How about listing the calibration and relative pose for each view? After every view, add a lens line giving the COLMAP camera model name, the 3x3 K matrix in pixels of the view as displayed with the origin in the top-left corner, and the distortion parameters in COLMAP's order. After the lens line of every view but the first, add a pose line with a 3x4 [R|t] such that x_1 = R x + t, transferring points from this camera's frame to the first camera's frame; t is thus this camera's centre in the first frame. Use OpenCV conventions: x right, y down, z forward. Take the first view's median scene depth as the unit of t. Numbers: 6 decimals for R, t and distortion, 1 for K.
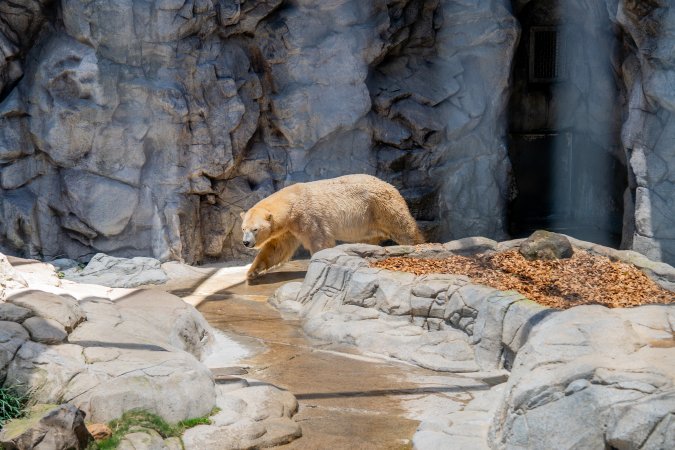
lens RADIAL K [[1596.5, 0, 299.2], [0, 1596.5, 226.7], [0, 0, 1]] dist [0.181658, 0.347406]
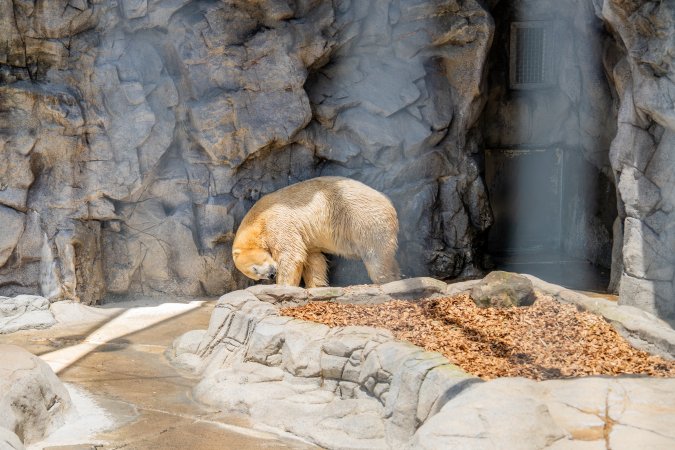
lens RADIAL K [[1724.6, 0, 301.8], [0, 1724.6, 246.6], [0, 0, 1]] dist [0.269129, -0.906680]
pose [[0.999403, 0.010935, -0.032777, 0.073888], [-0.010636, 0.999901, 0.009264, -0.016295], [0.032875, -0.008910, 0.999420, 0.099749]]
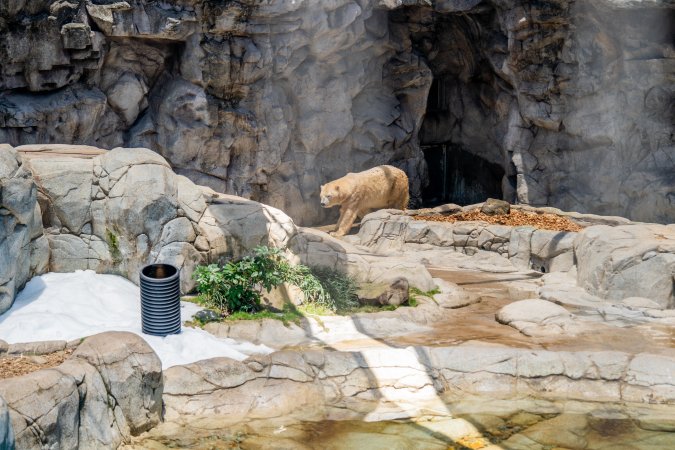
lens RADIAL K [[1398.3, 0, 338.6], [0, 1398.3, 225.0], [0, 0, 1]] dist [0.039075, 0.307577]
pose [[0.944681, -0.032422, 0.326383, -0.430748], [0.040985, 0.998972, -0.019392, 0.047545], [-0.325419, 0.031696, 0.945039, -0.276411]]
